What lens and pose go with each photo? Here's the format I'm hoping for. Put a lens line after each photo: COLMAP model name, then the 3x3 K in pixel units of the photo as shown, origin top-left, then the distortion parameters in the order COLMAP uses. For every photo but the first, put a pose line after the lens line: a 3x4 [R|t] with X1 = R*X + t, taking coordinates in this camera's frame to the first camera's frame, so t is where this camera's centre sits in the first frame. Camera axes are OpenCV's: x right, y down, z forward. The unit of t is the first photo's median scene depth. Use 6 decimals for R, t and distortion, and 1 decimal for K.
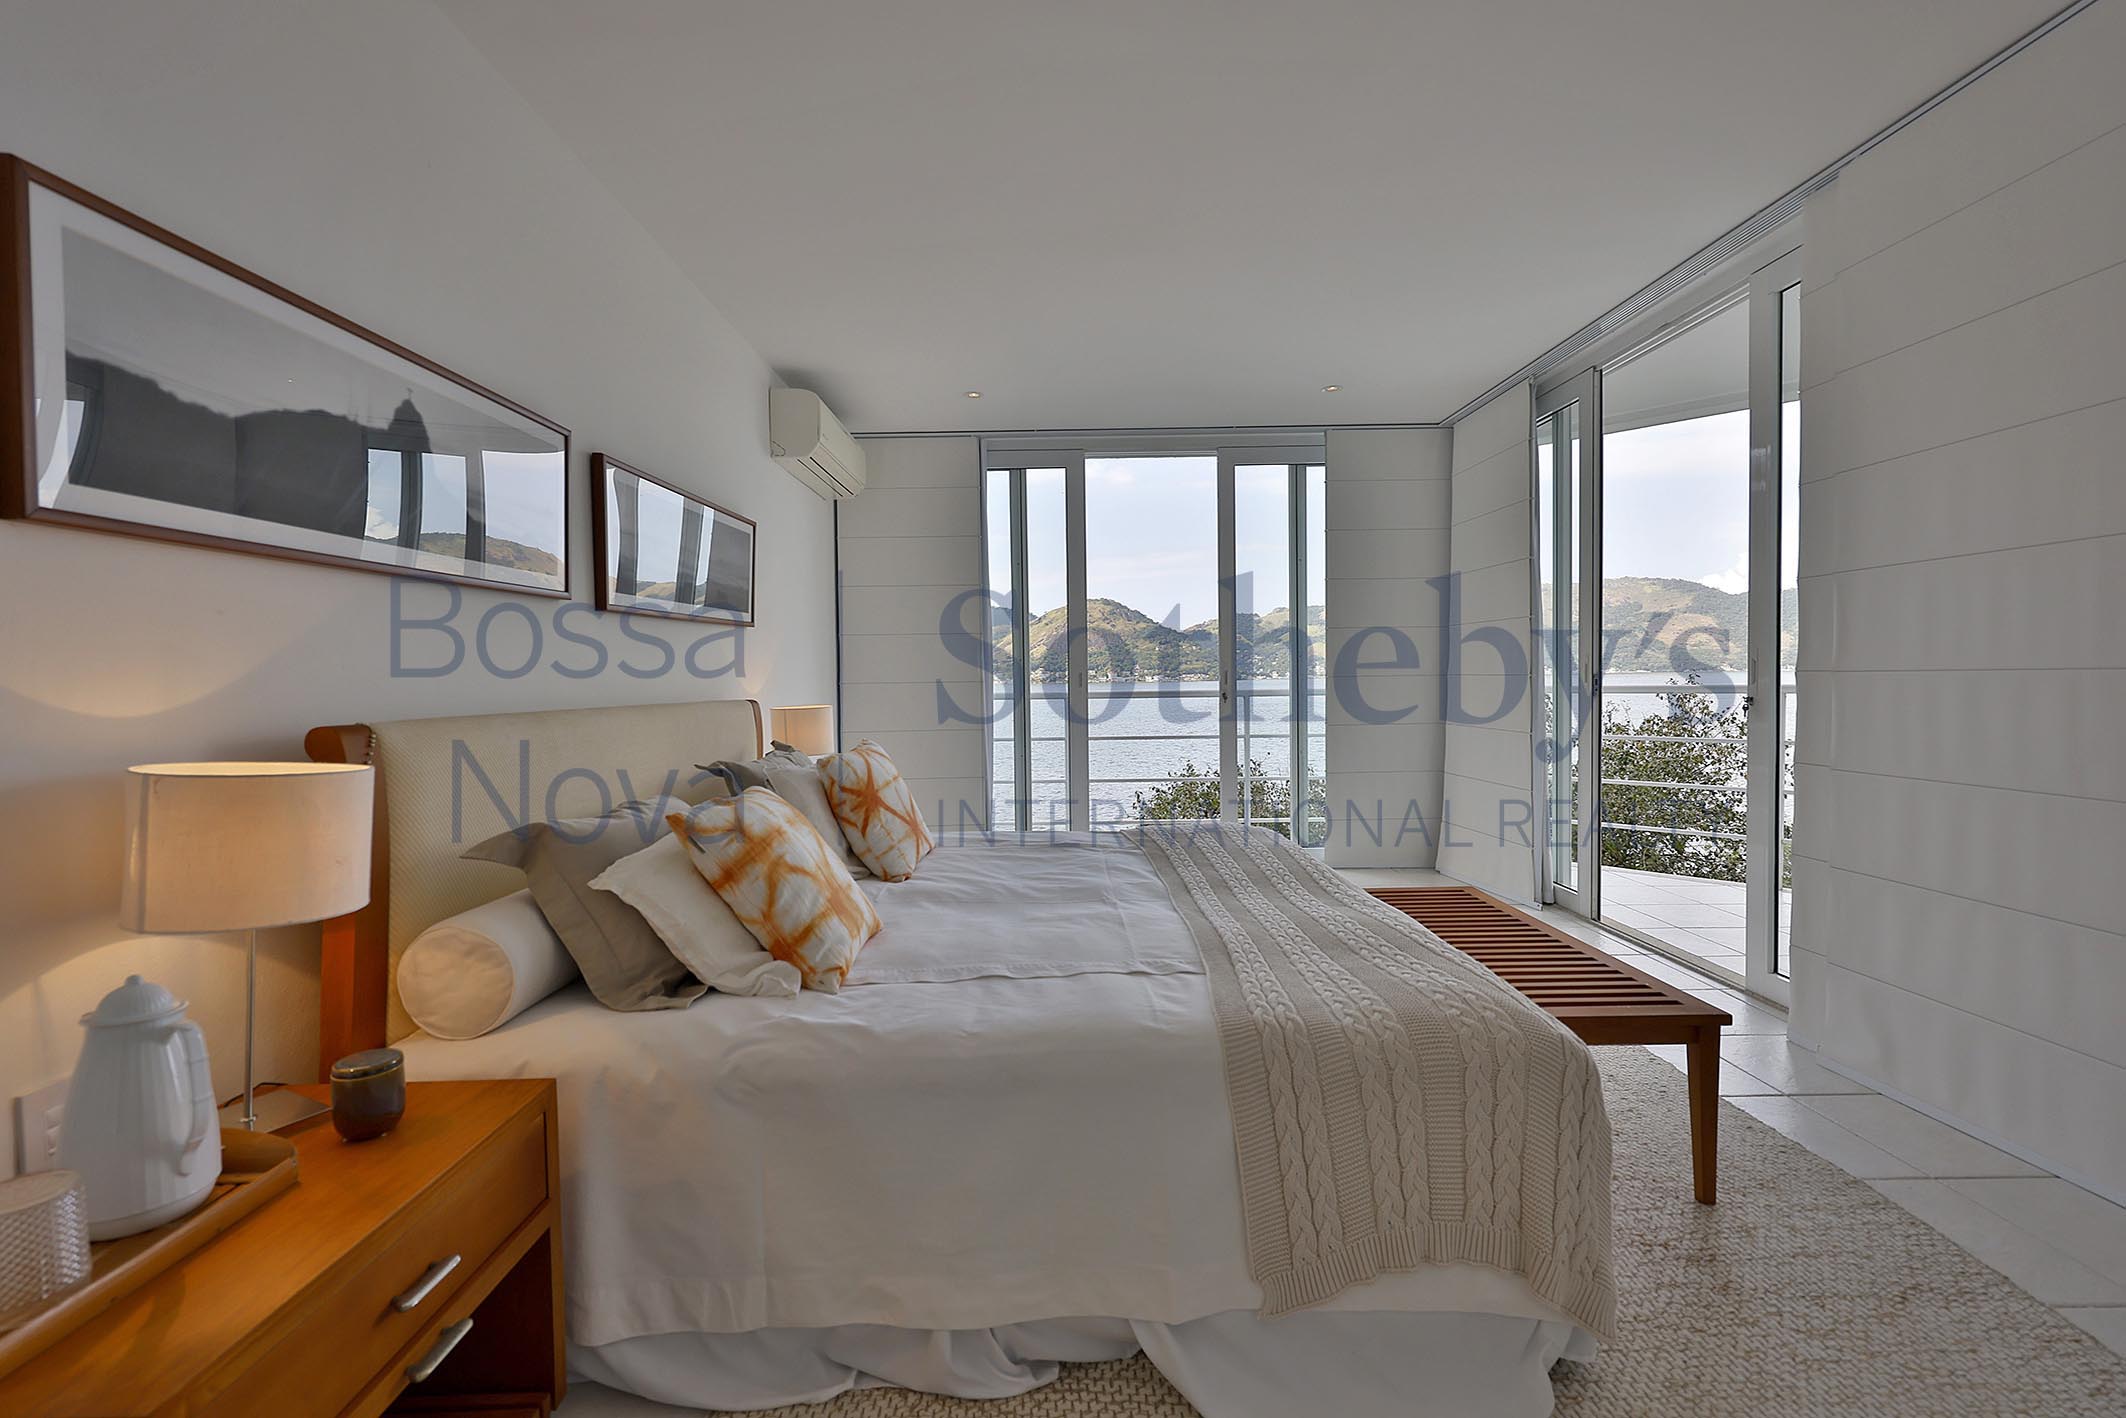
lens RADIAL K [[907.4, 0, 1063.0], [0, 907.4, 709.0], [0, 0, 1]] dist [-0.002918, -0.000184]
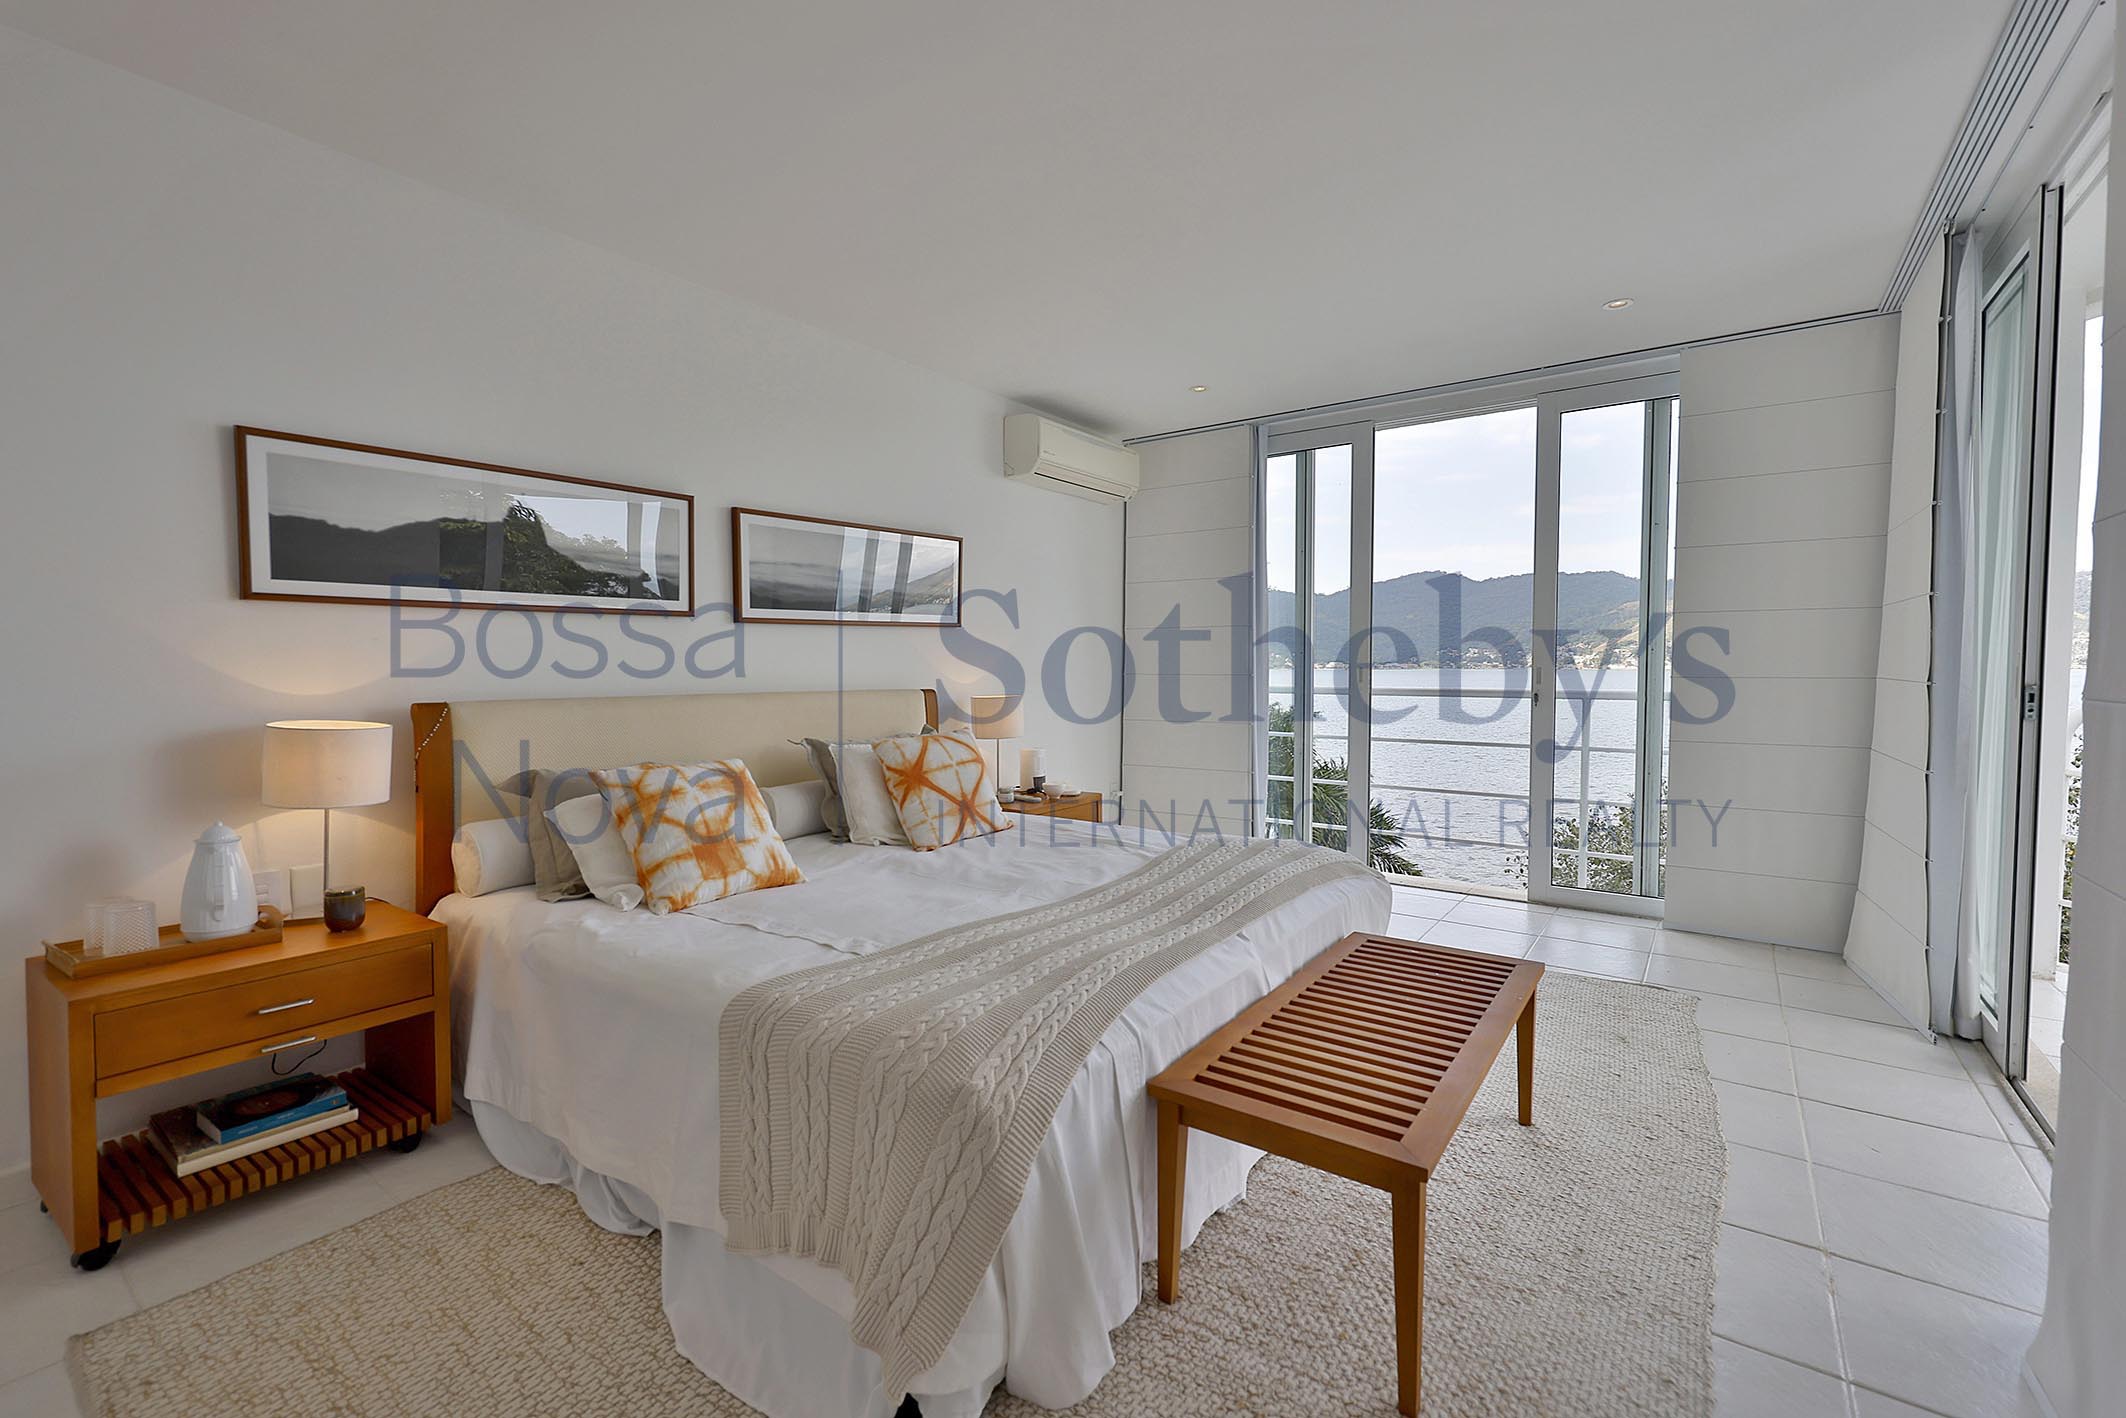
lens RADIAL K [[907.4, 0, 1063.0], [0, 907.4, 709.0], [0, 0, 1]] dist [-0.002918, -0.000184]
pose [[0.808796, 0.040802, -0.586672, 0.633197], [-0.029443, 0.999149, 0.028898, -0.030269], [0.587351, -0.006099, 0.809309, 0.167315]]
